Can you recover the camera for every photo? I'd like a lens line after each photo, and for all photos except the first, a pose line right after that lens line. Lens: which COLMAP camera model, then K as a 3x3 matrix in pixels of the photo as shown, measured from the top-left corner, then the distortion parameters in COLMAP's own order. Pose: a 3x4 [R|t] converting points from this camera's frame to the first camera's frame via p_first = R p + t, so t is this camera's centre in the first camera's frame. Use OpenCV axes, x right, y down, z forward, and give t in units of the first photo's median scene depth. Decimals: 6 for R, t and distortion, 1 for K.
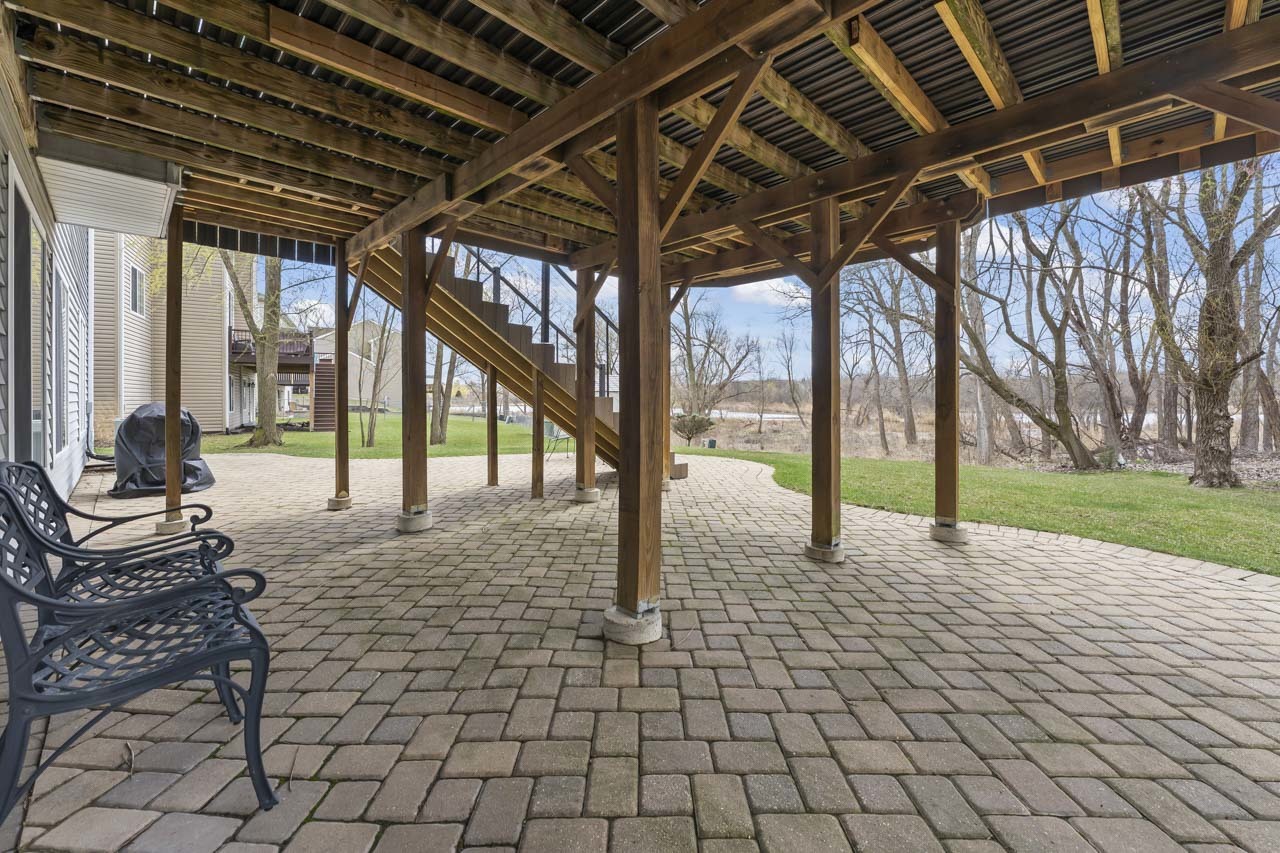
lens RADIAL K [[523.7, 0, 644.6], [0, 523.7, 394.7], [0, 0, 1]] dist [0.006013, -0.000438]
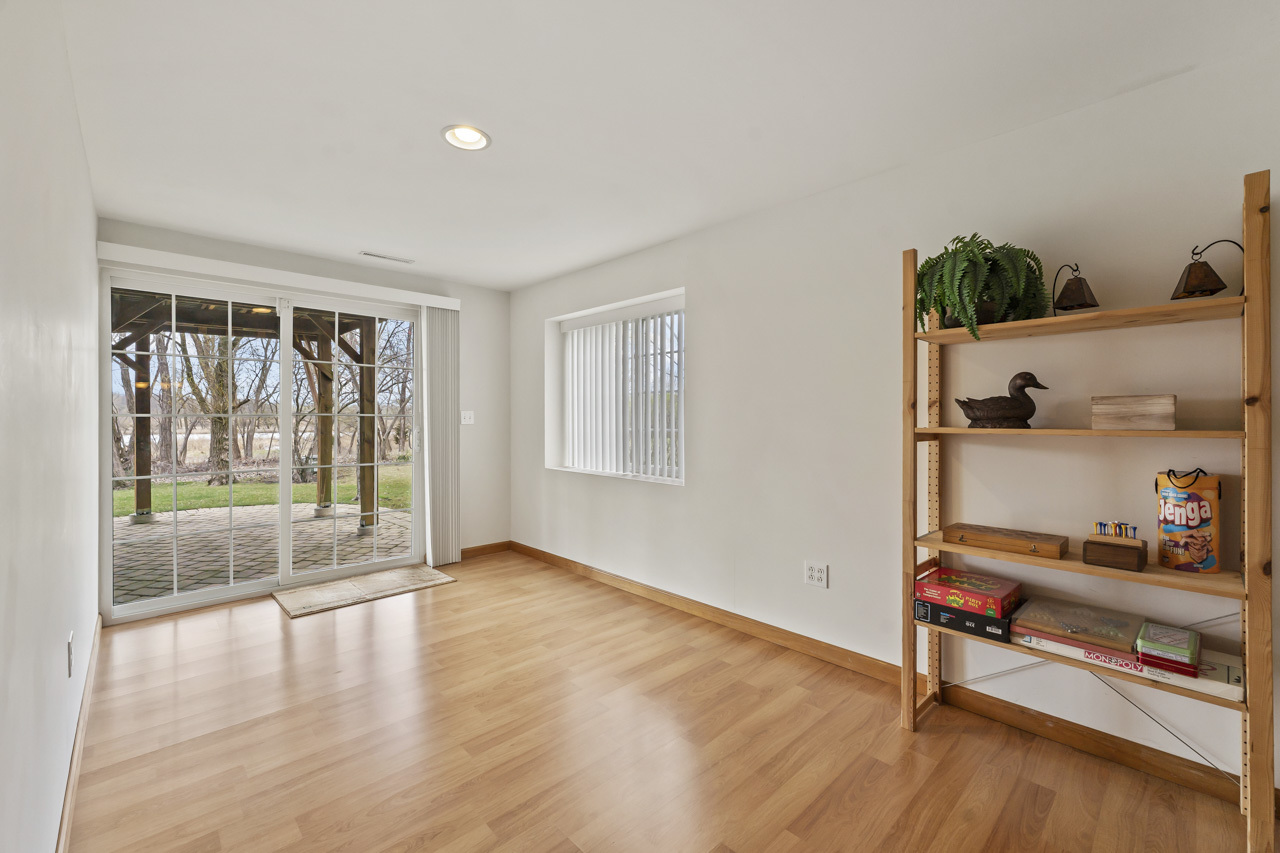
lens RADIAL K [[523.7, 0, 644.5], [0, 523.7, 427.4], [0, 0, 1]] dist [0.006013, -0.000438]
pose [[0.011889, -0.014827, 0.999819, -0.240442], [-0.007181, 0.999863, 0.014914, -0.014146], [-0.999904, -0.007357, 0.011781, -0.137421]]
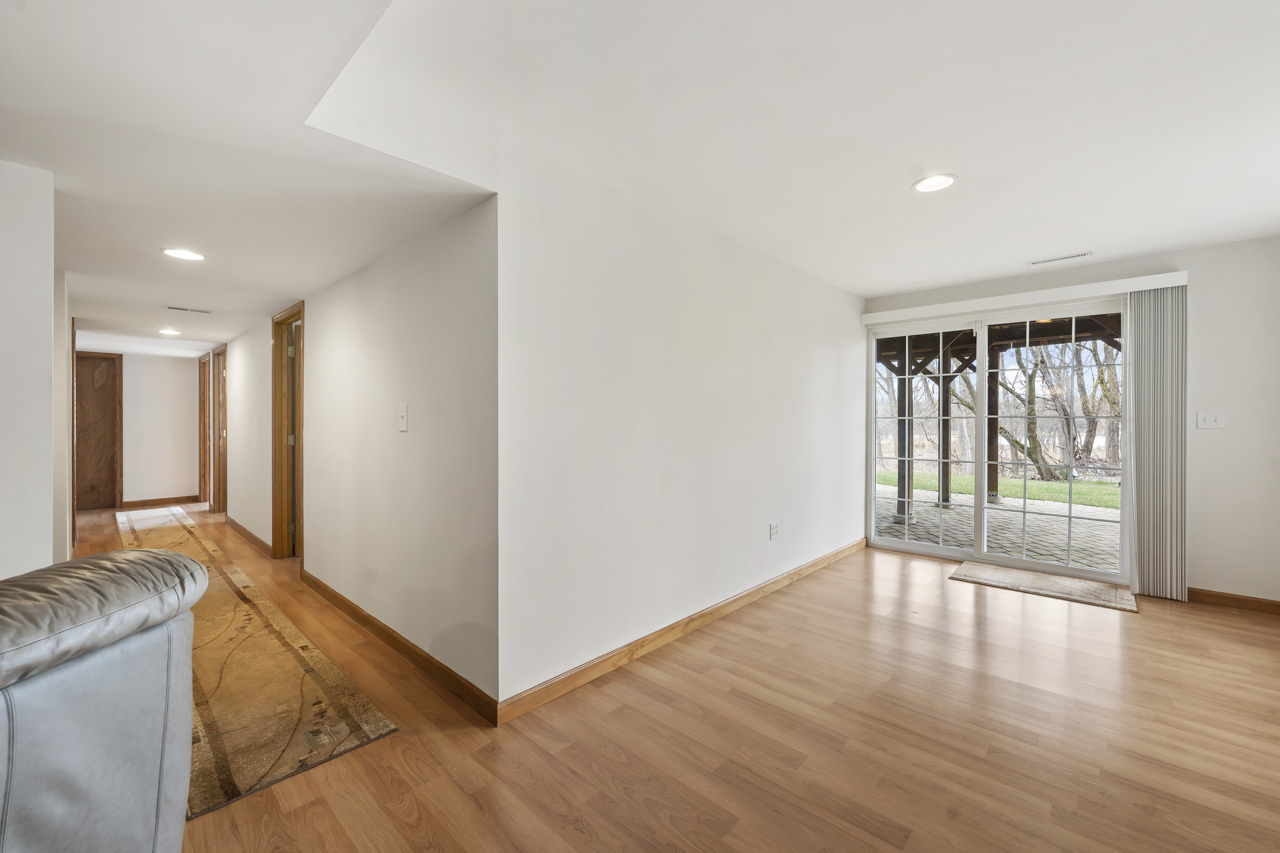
lens RADIAL K [[523.7, 0, 638.4], [0, 523.7, 420.5], [0, 0, 1]] dist [0.006013, -0.000438]
pose [[0.999110, 0.002171, 0.042125, -0.208369], [-0.002554, 0.999956, 0.009037, -0.015222], [-0.042104, -0.009136, 0.999071, -0.230696]]
